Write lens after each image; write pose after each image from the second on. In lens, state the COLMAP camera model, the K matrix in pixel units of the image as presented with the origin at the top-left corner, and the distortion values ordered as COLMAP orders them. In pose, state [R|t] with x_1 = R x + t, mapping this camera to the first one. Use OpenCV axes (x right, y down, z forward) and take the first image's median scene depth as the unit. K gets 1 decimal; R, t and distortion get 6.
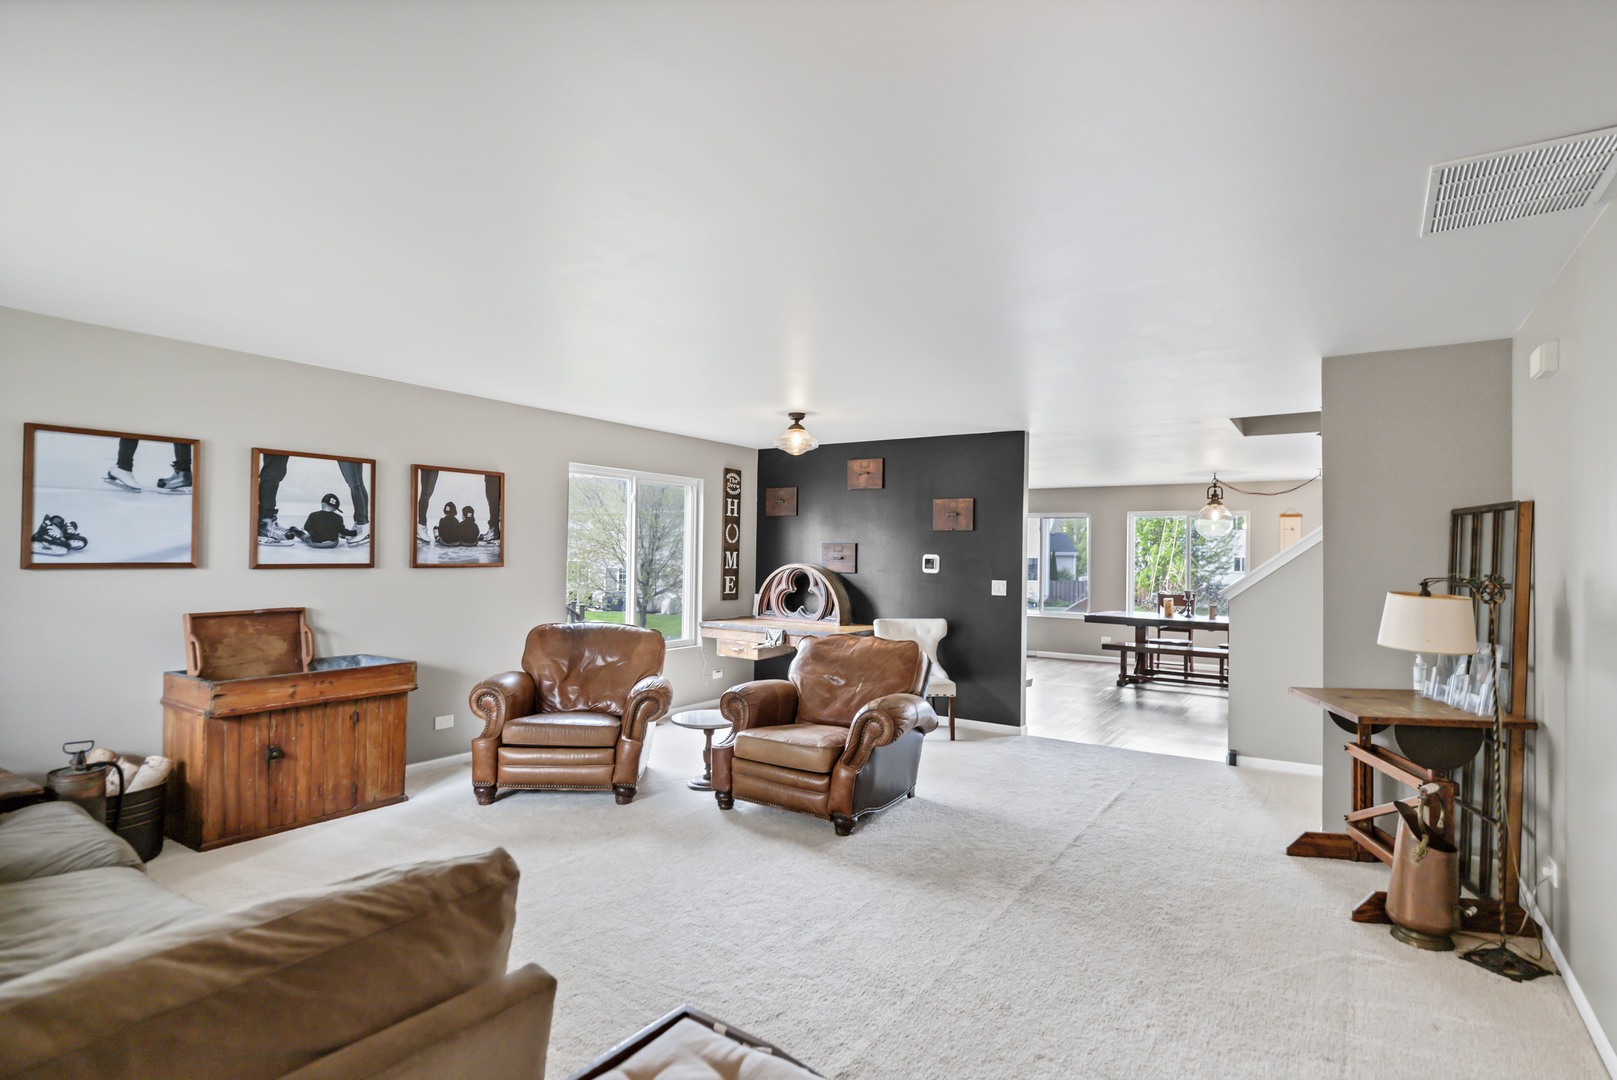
lens RADIAL K [[793.4, 0, 808.5], [0, 793.4, 540.0], [0, 0, 1]] dist [-0.001219, -0.000160]
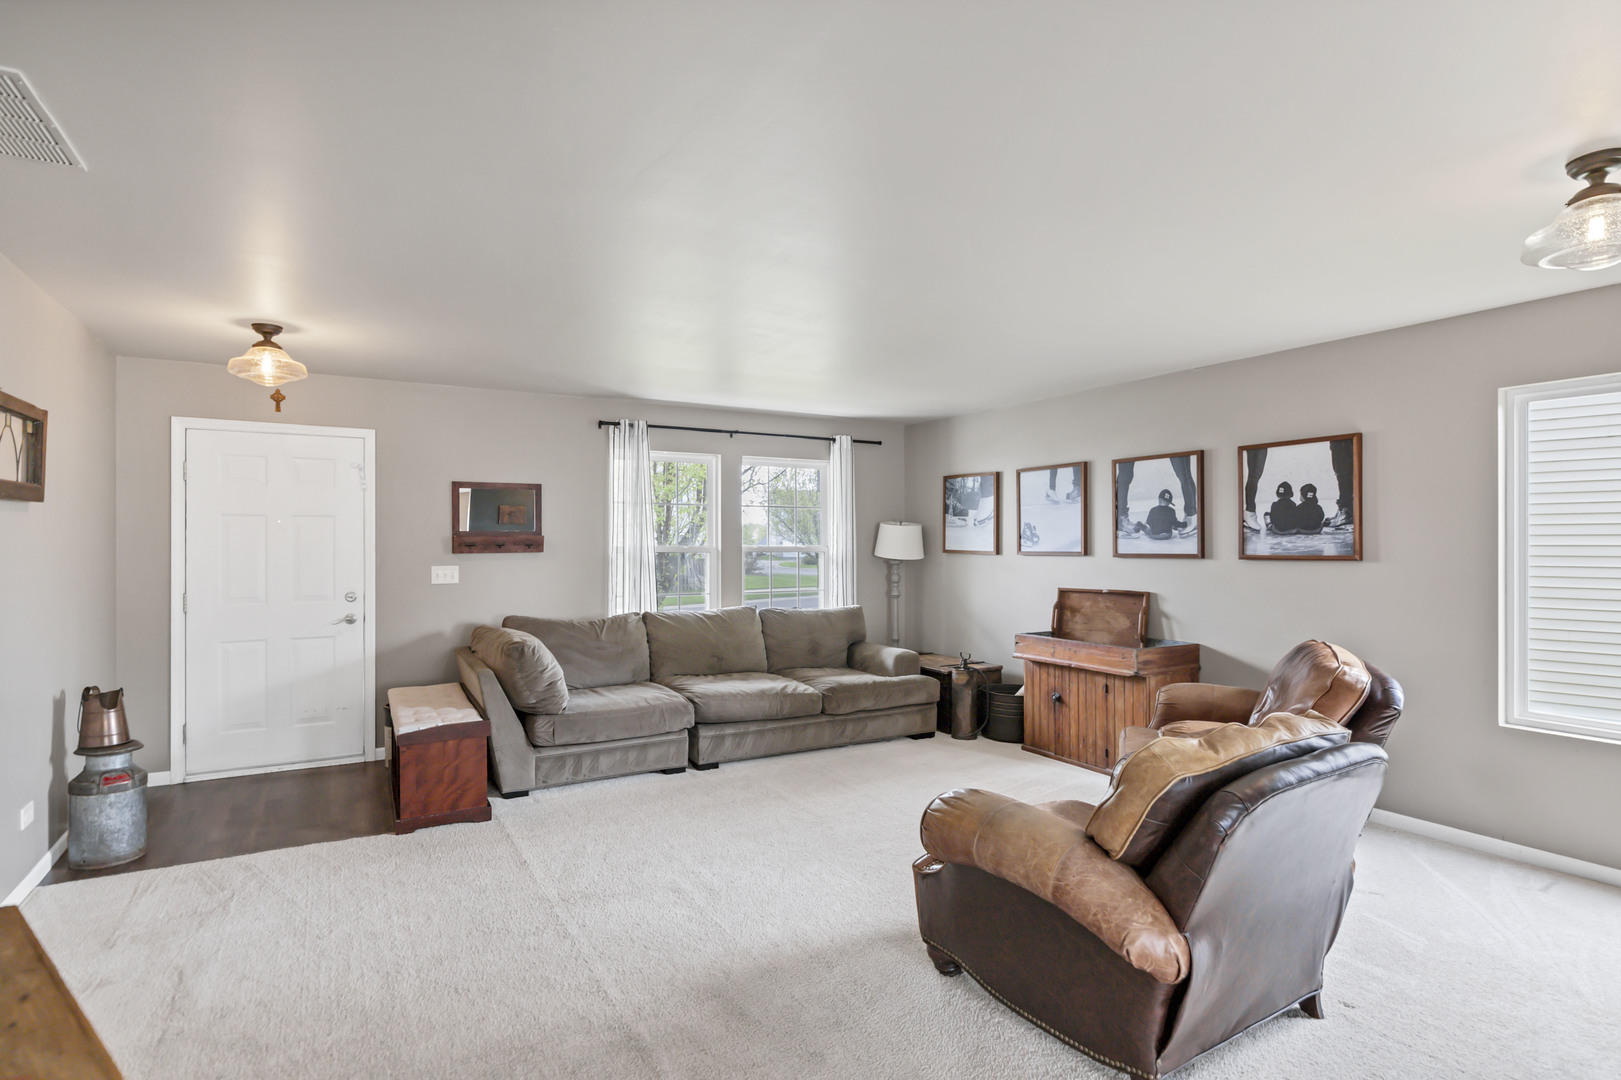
lens RADIAL K [[796.9, 0, 810.5], [0, 796.9, 540.0], [0, 0, 1]] dist [0.000029, 0.000289]
pose [[-0.404859, -0.008013, -0.914344, 0.579451], [0.021780, 0.999593, -0.018404, 0.020051], [0.914120, -0.027366, -0.404519, 0.976484]]
